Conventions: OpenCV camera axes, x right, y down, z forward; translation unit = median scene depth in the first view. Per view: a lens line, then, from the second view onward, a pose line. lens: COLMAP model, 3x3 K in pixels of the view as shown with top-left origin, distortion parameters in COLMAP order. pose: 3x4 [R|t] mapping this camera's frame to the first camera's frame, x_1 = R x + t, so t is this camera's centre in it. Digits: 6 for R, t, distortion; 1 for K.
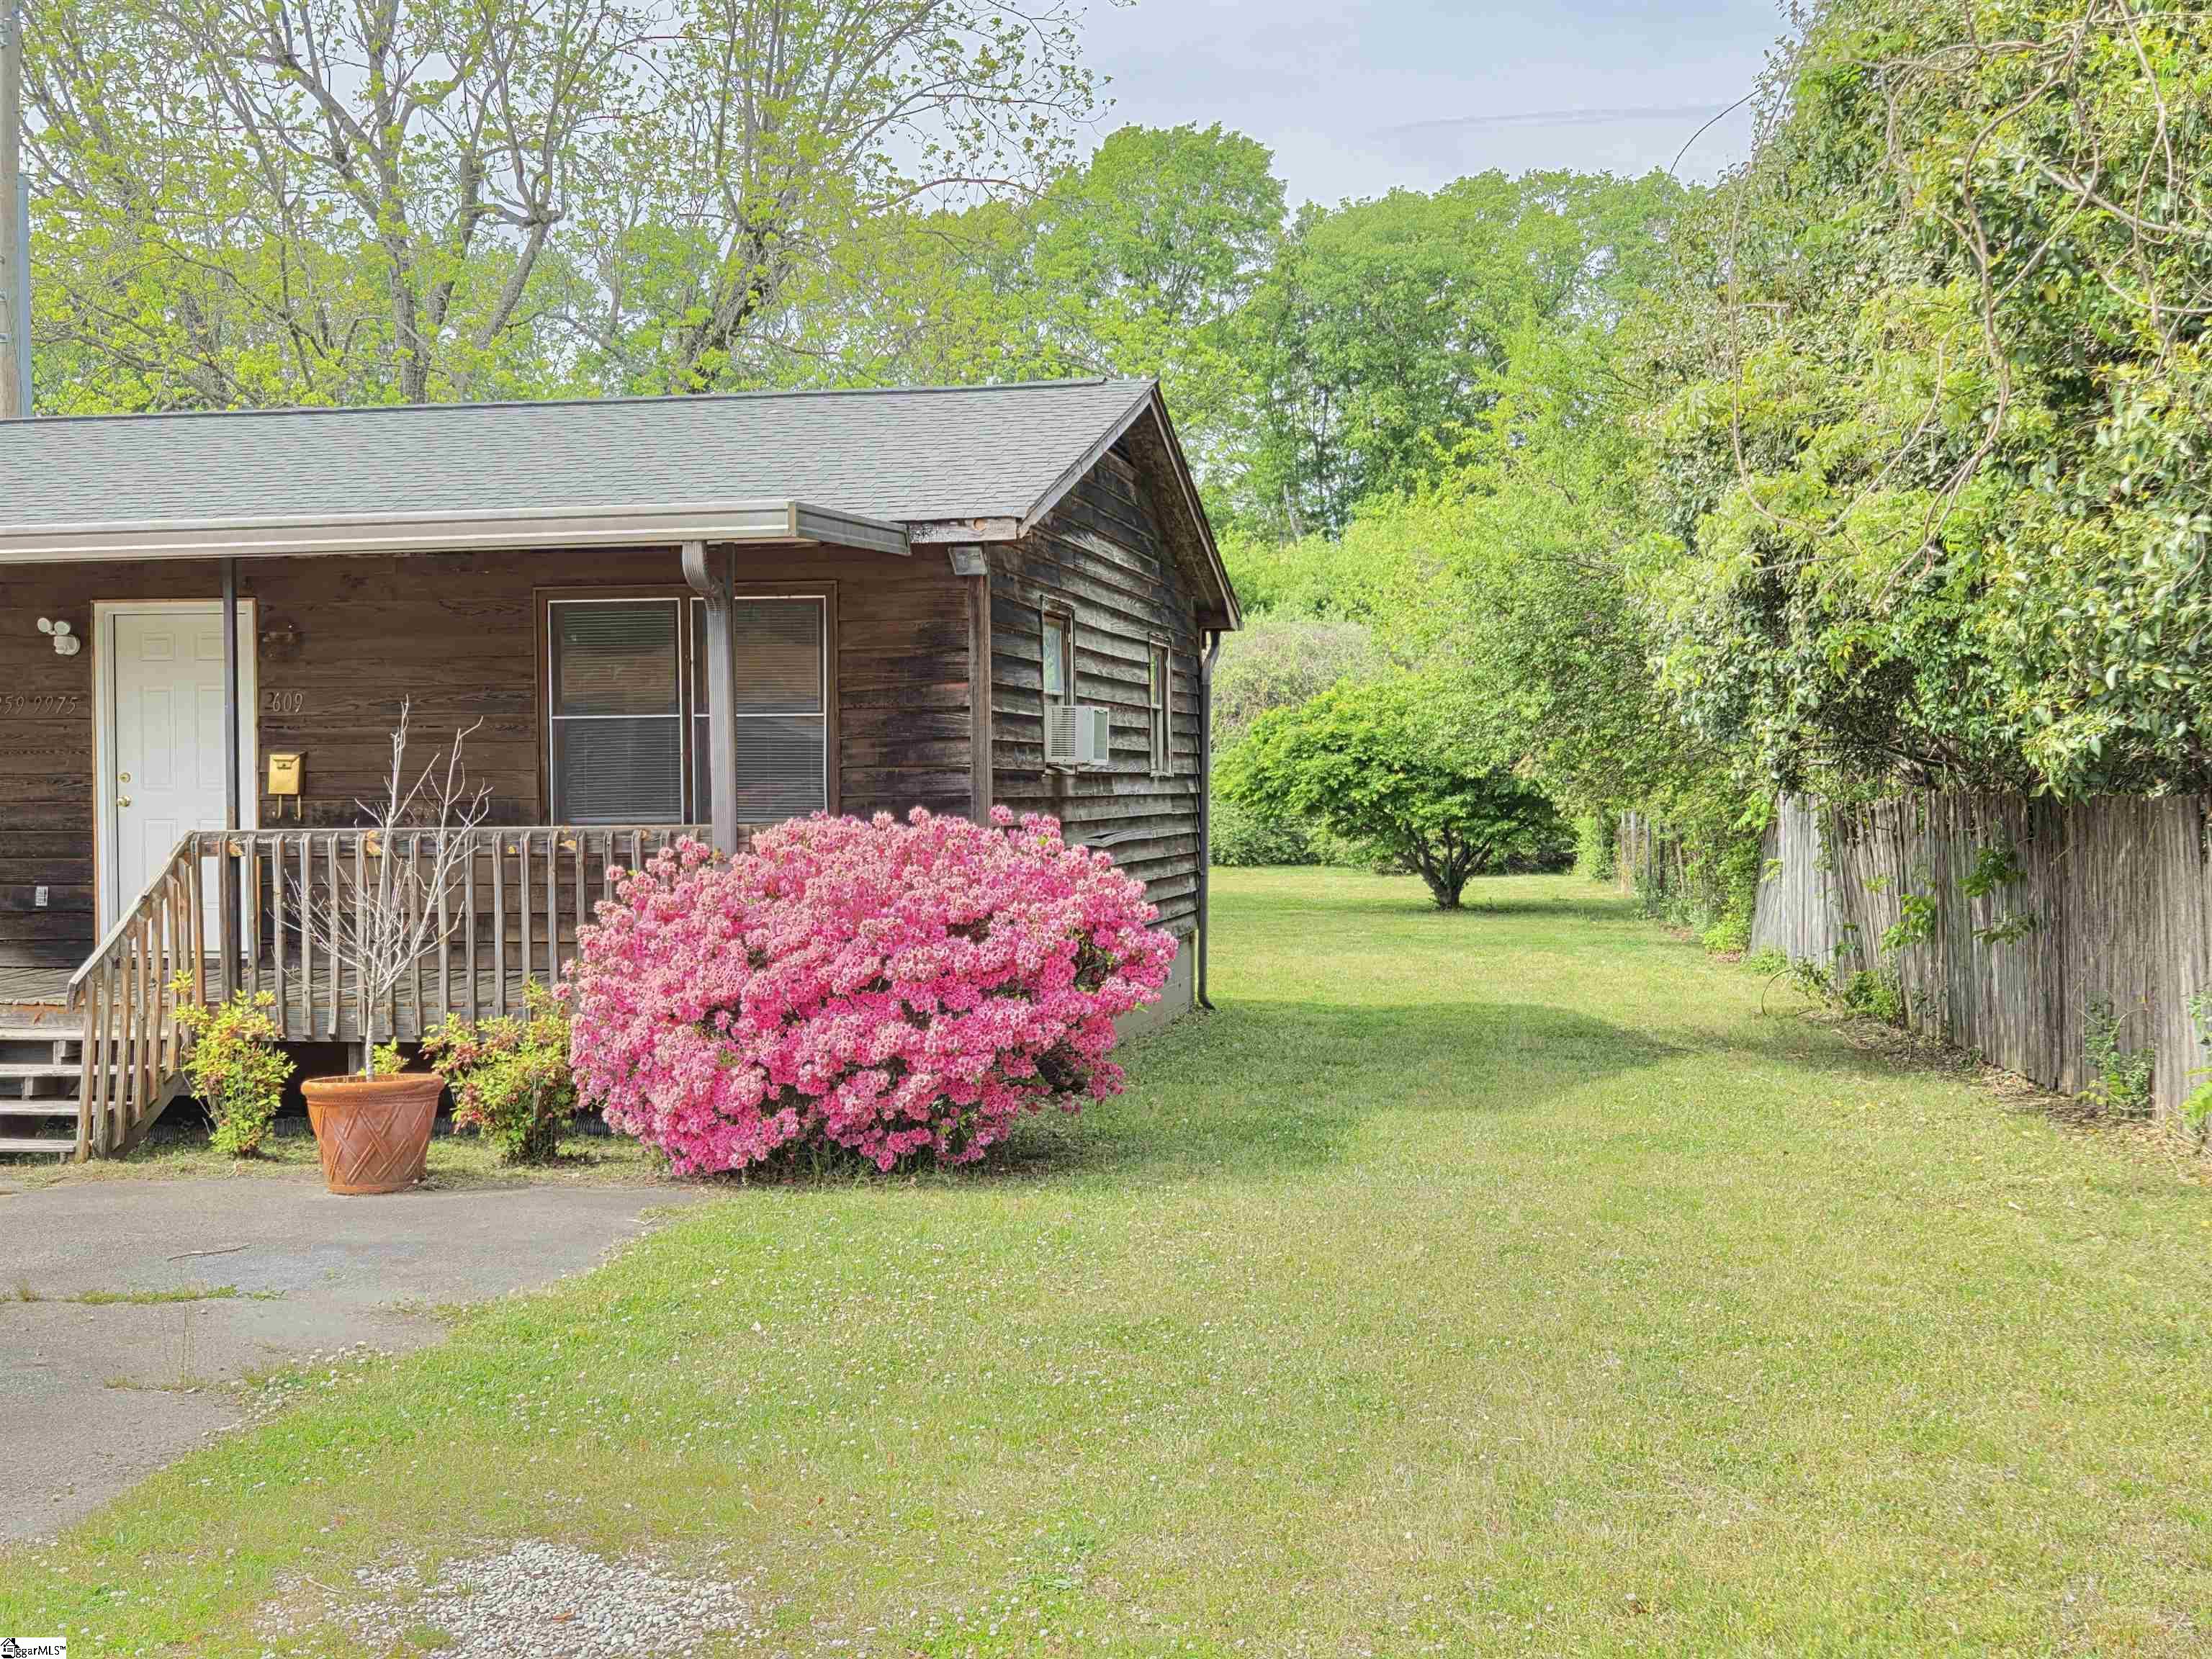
lens RADIAL K [[2483.3, 0, 1109.5], [0, 2483.3, 805.0], [0, 0, 1]] dist [0.121145, -0.191904]
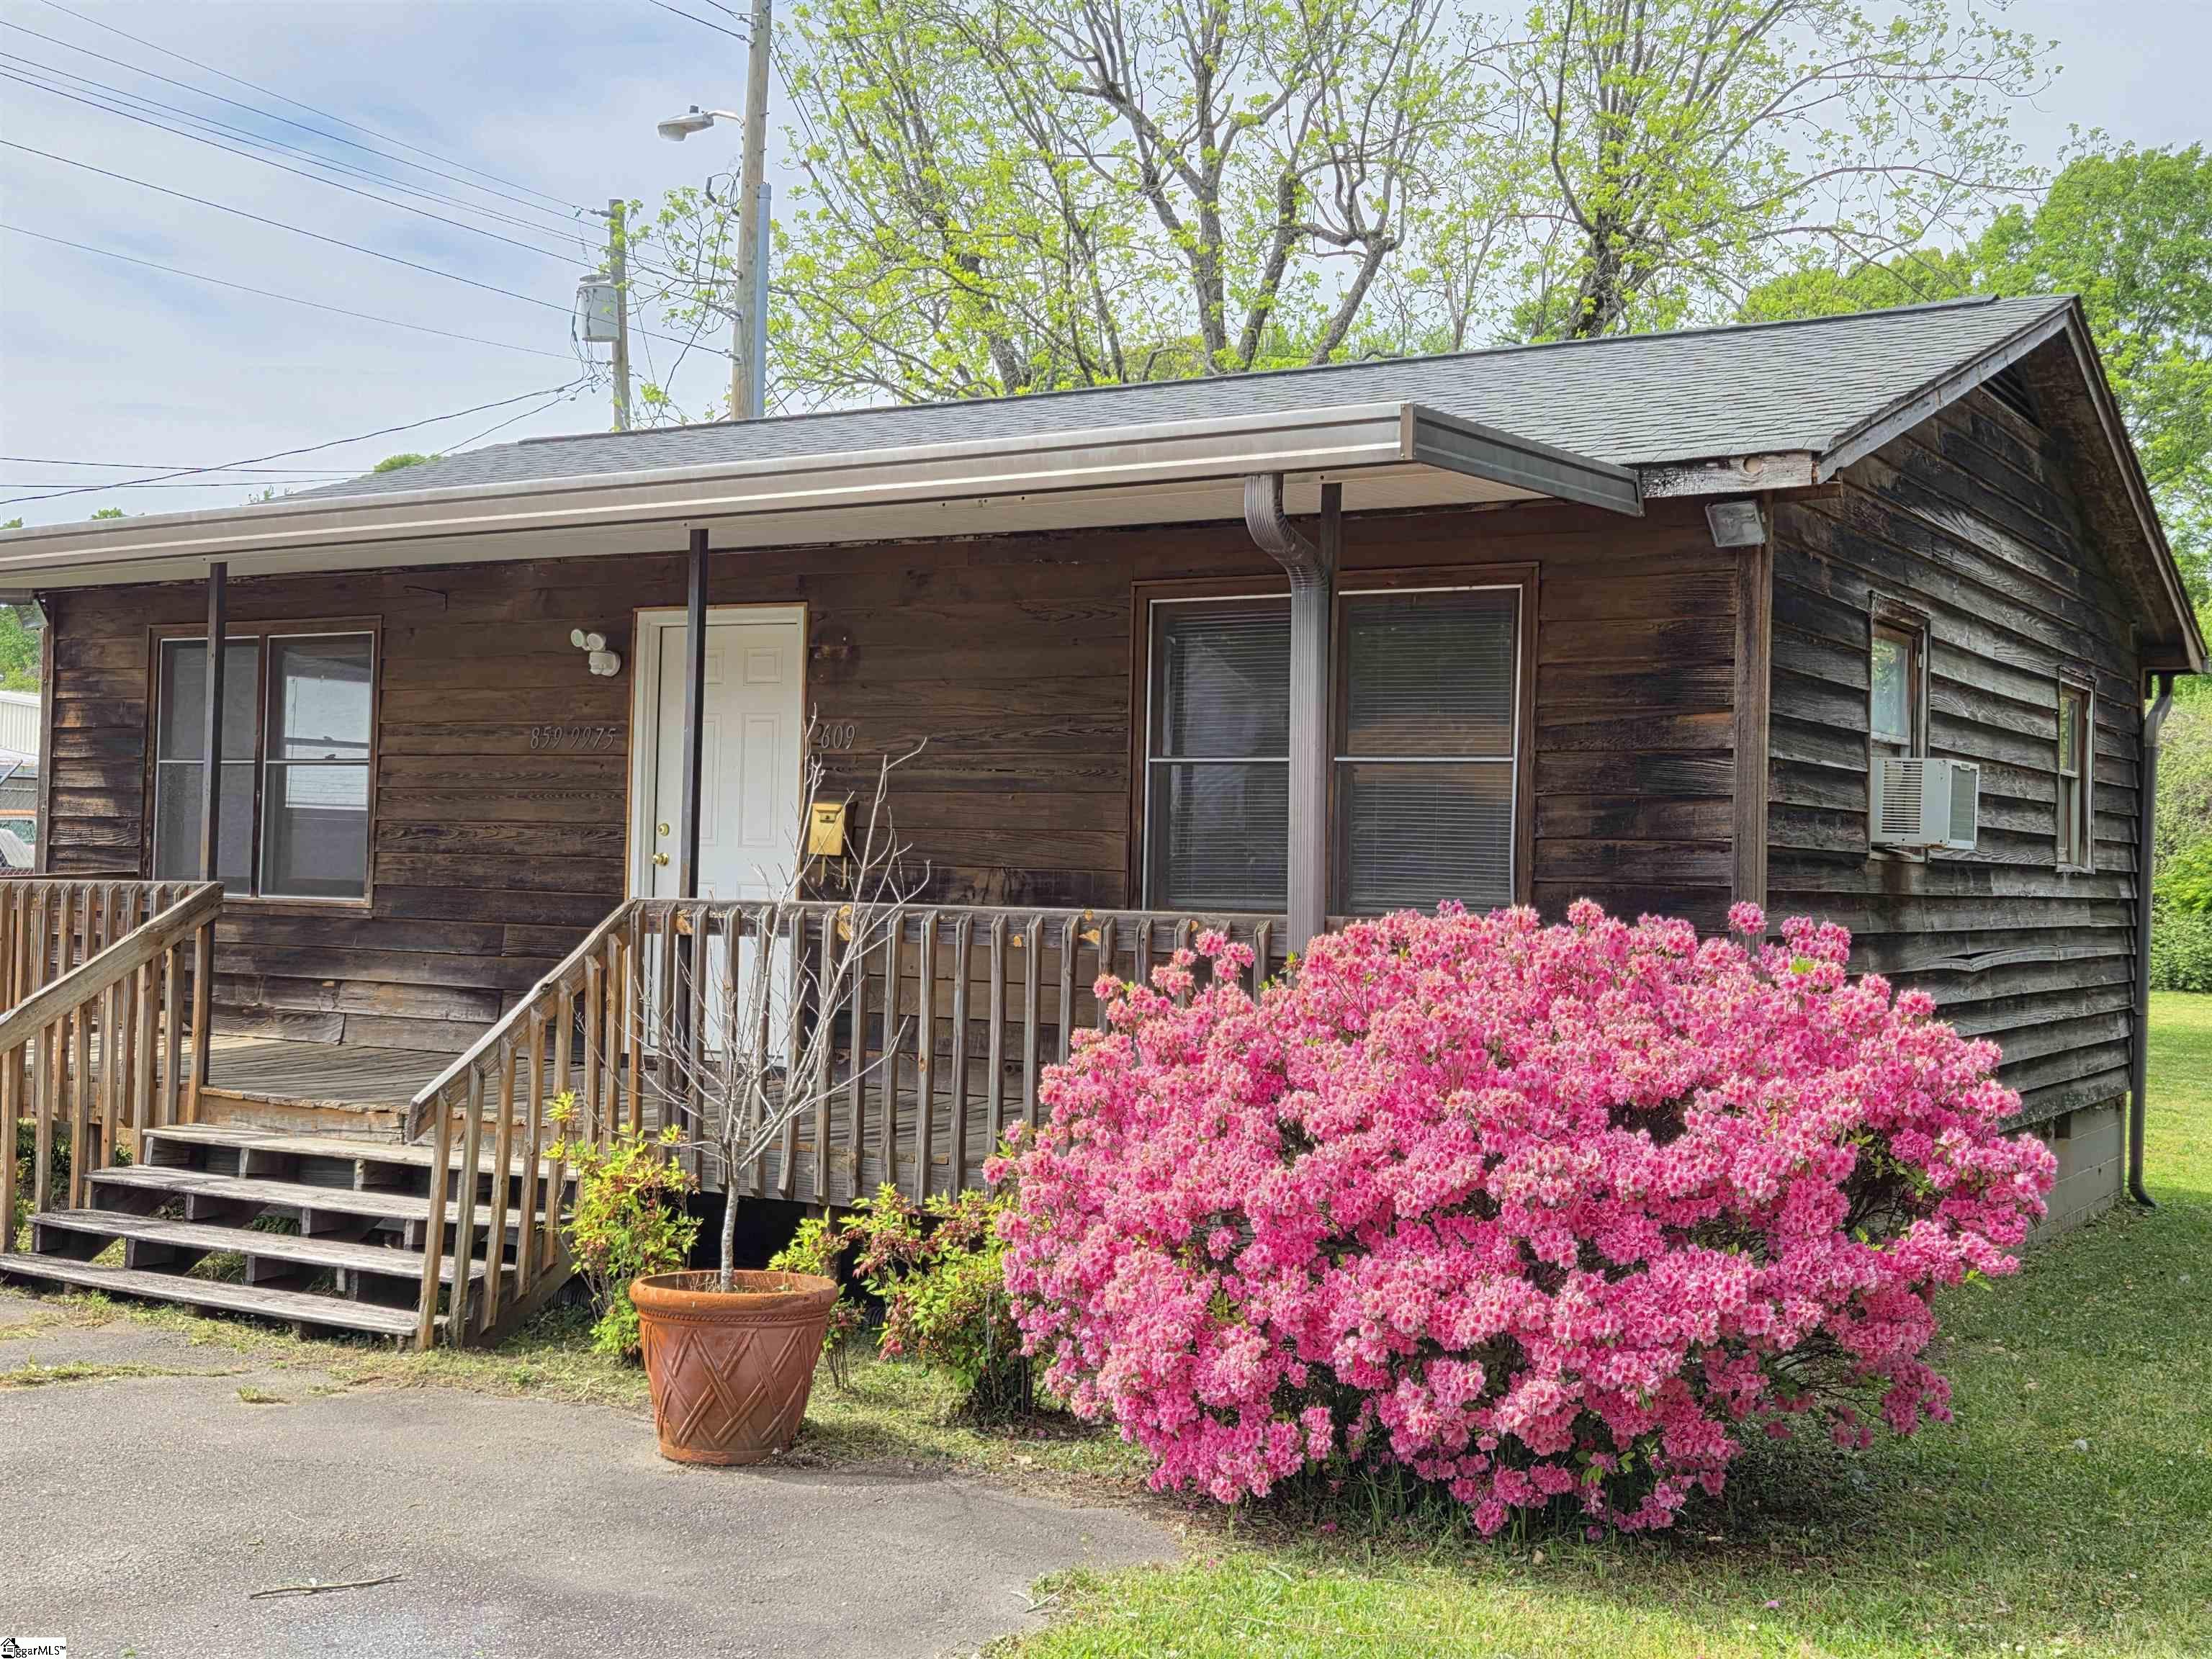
lens RADIAL K [[2483.3, 0, 1109.5], [0, 2483.3, 805.0], [0, 0, 1]] dist [0.121145, -0.191904]
pose [[0.935938, 0.022126, -0.351468, 0.022592], [-0.034854, 0.998944, -0.029928, 0.000181], [0.350435, 0.040261, 0.935721, 0.352716]]
